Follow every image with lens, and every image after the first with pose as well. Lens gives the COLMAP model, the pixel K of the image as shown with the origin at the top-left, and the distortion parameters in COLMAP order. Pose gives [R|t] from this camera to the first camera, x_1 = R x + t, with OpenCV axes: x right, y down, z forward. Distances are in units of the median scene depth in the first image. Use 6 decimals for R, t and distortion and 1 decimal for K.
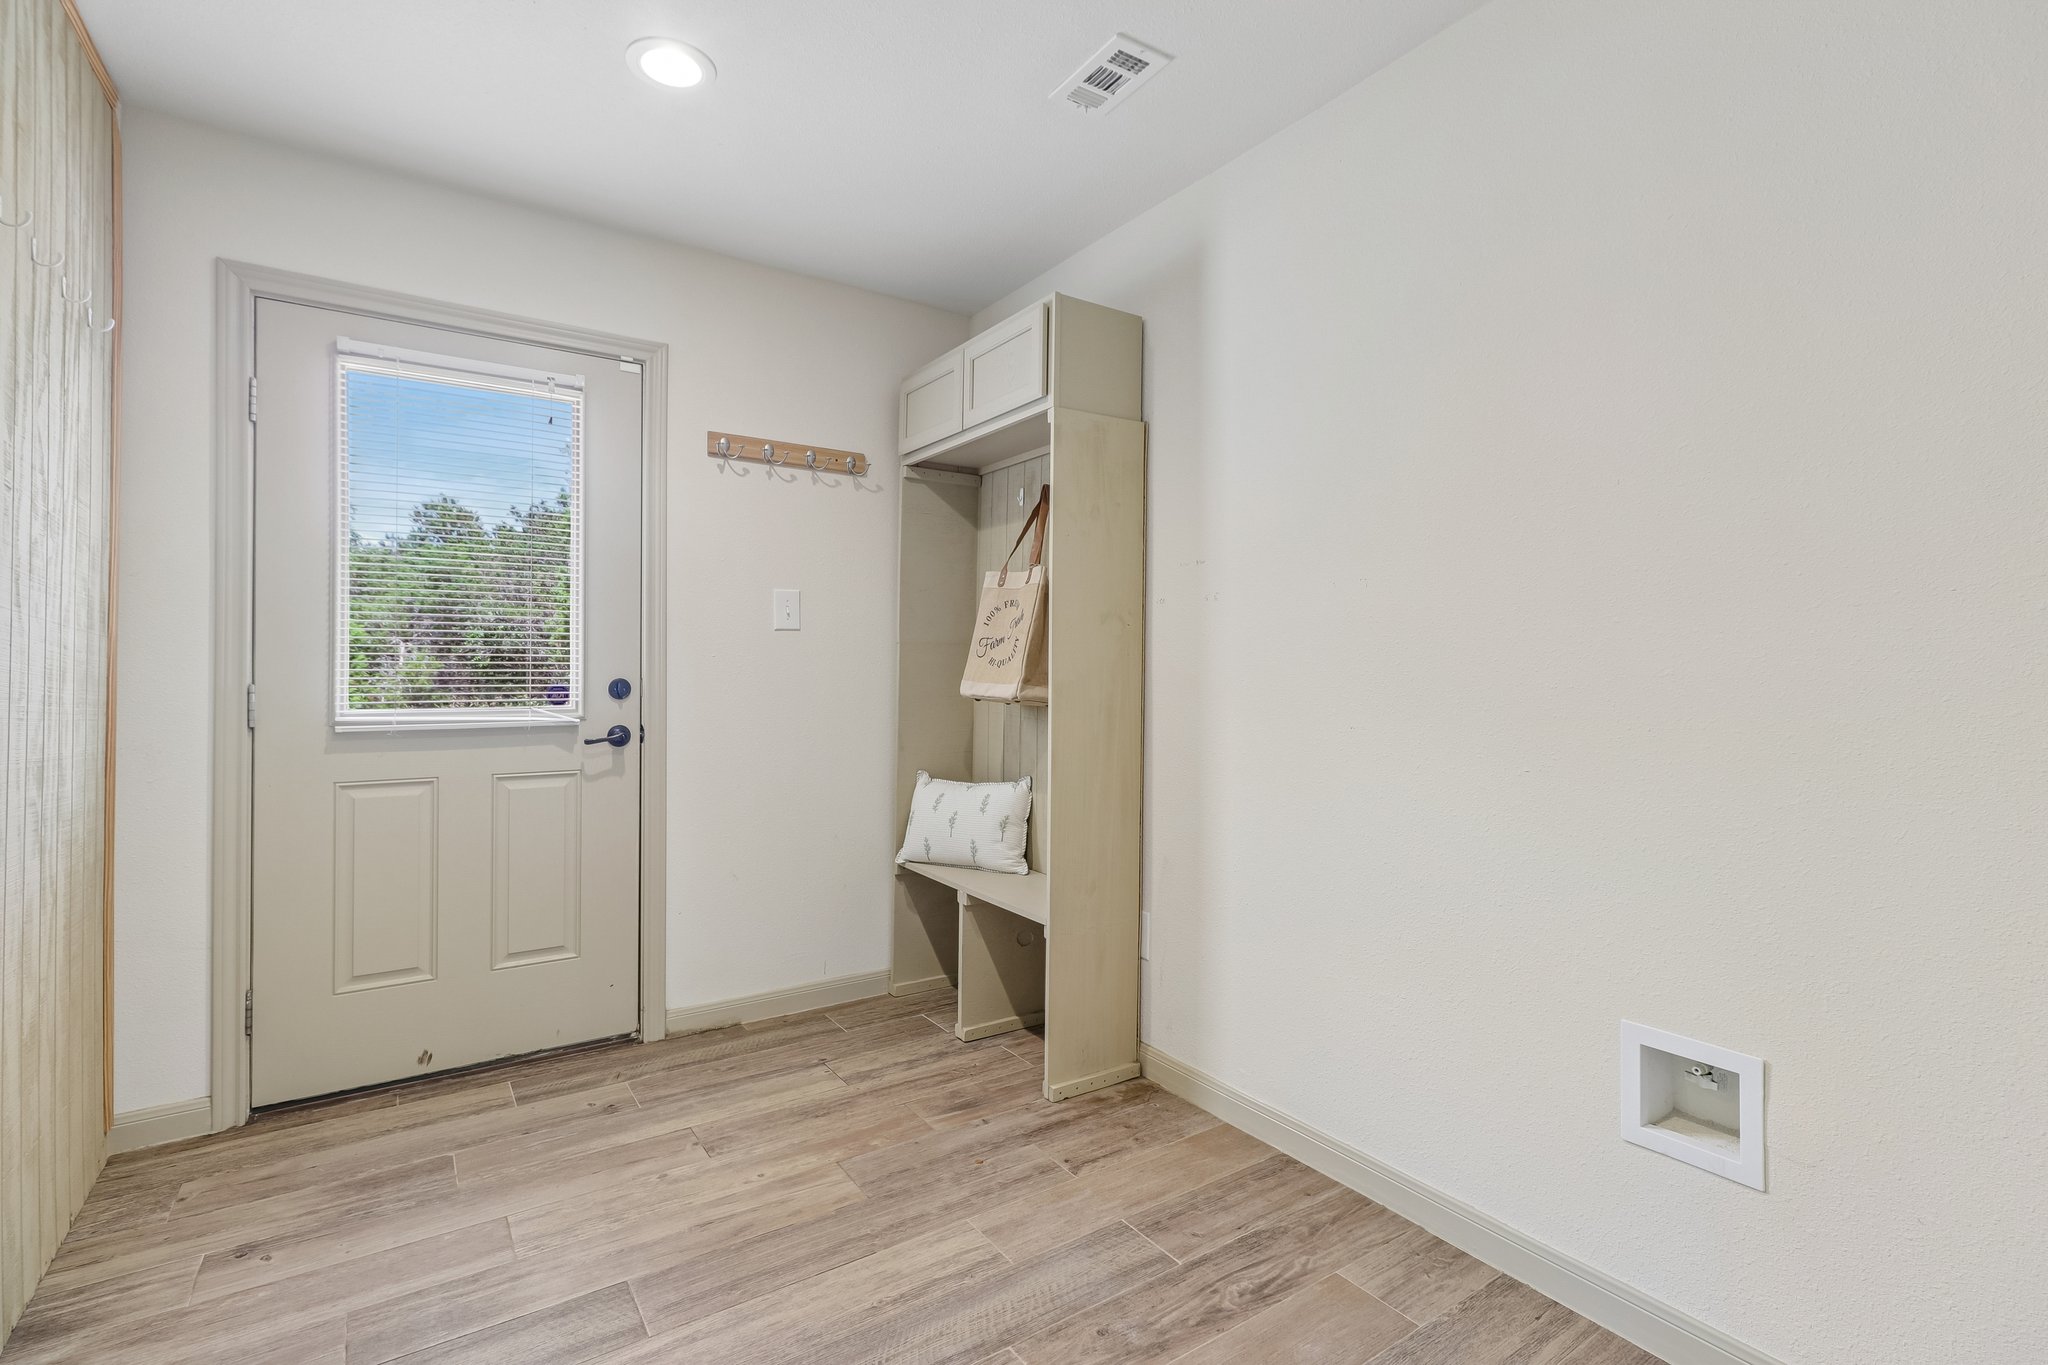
lens RADIAL K [[959.0, 0, 1030.6], [0, 959.0, 670.3], [0, 0, 1]] dist [0.003332, -0.000884]
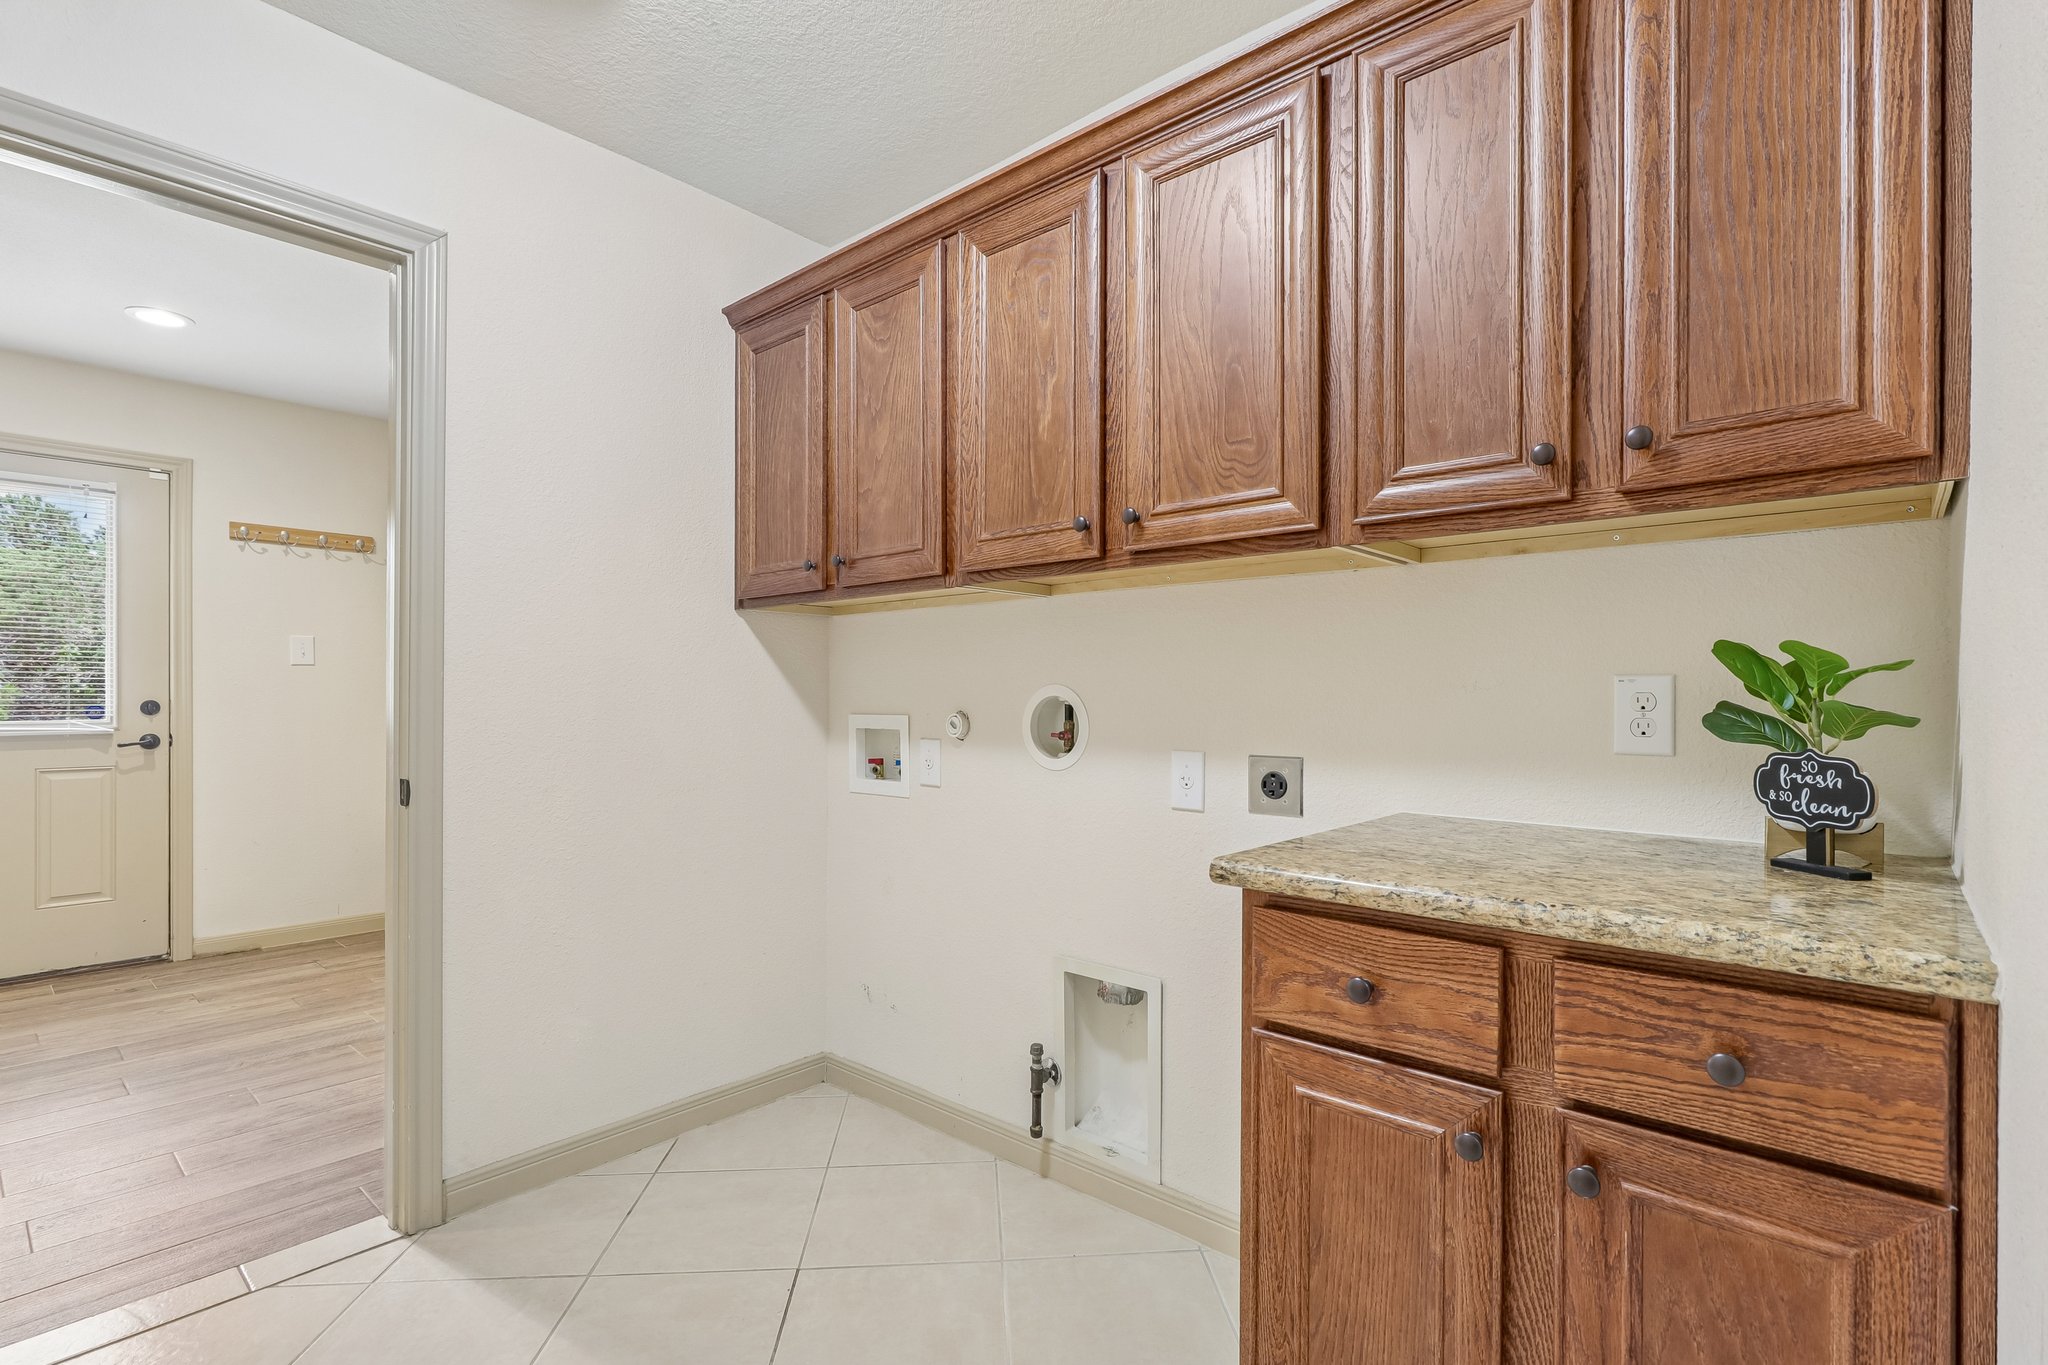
lens RADIAL K [[959.0, 0, 1019.9], [0, 959.0, 697.0], [0, 0, 1]] dist [0.003332, -0.000884]
pose [[0.968342, -0.003750, 0.249598, 0.440950], [0.003337, 0.999992, 0.002078, 0.005353], [-0.249604, -0.001179, 0.968347, -0.657897]]
